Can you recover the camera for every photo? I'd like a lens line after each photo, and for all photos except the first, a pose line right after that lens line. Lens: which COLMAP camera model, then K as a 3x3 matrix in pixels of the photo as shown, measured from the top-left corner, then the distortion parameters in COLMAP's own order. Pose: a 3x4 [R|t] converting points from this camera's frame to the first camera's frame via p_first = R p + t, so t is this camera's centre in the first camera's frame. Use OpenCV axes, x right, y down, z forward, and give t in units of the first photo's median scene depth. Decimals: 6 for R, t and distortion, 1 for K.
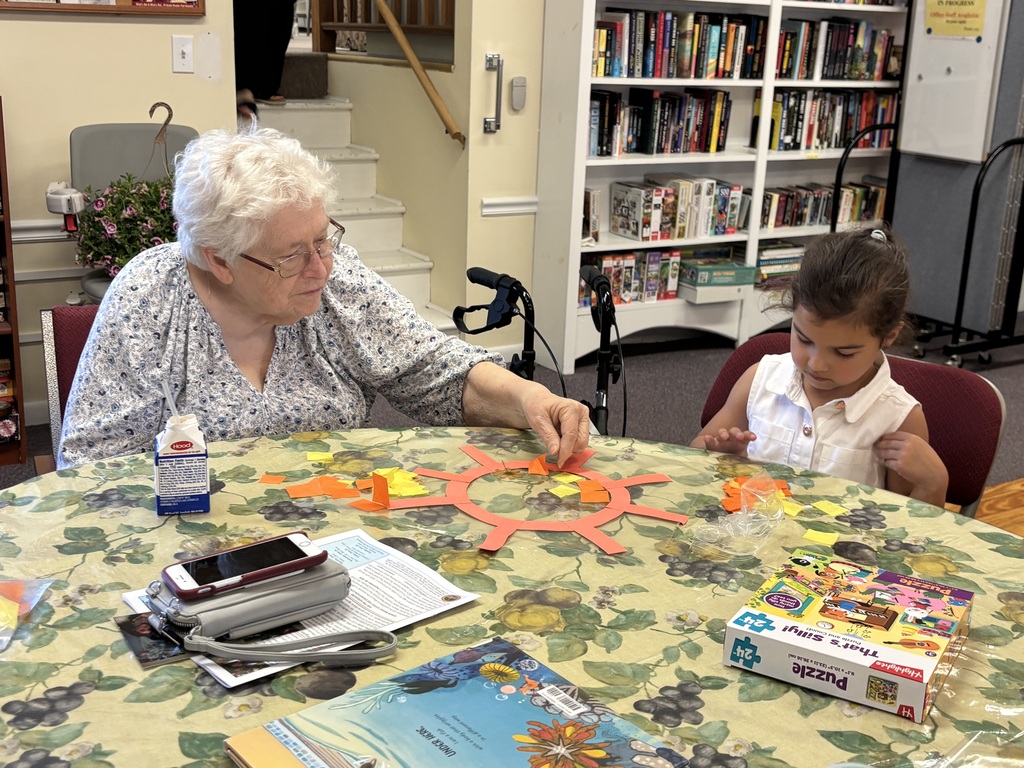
lens RADIAL K [[1195.5, 0, 511.4], [0, 1195.5, 383.4], [0, 0, 1]] dist [0.024660, 0.000000]
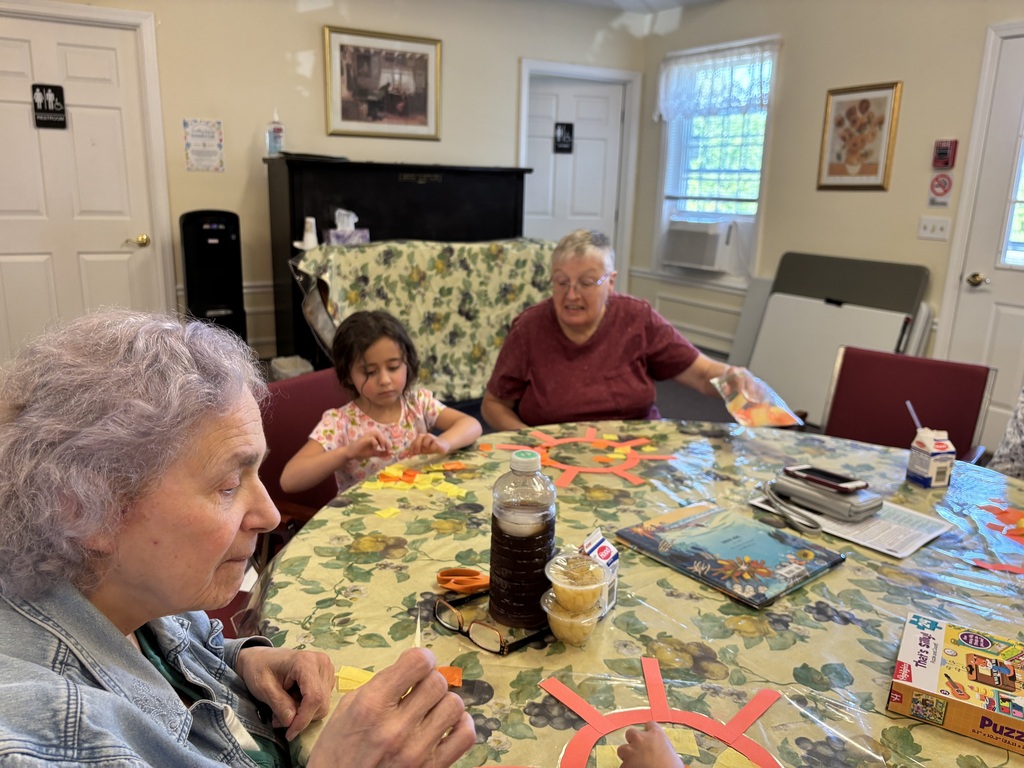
lens RADIAL K [[775.1, 0, 511.6], [0, 775.1, 384.4], [0, 0, 1]] dist [0.004818, 0.002026]
pose [[-0.017773, 0.201800, -0.979265, 1.035880], [-0.322985, 0.925751, 0.196634, -0.076661], [0.946237, 0.319783, 0.048725, 0.425612]]
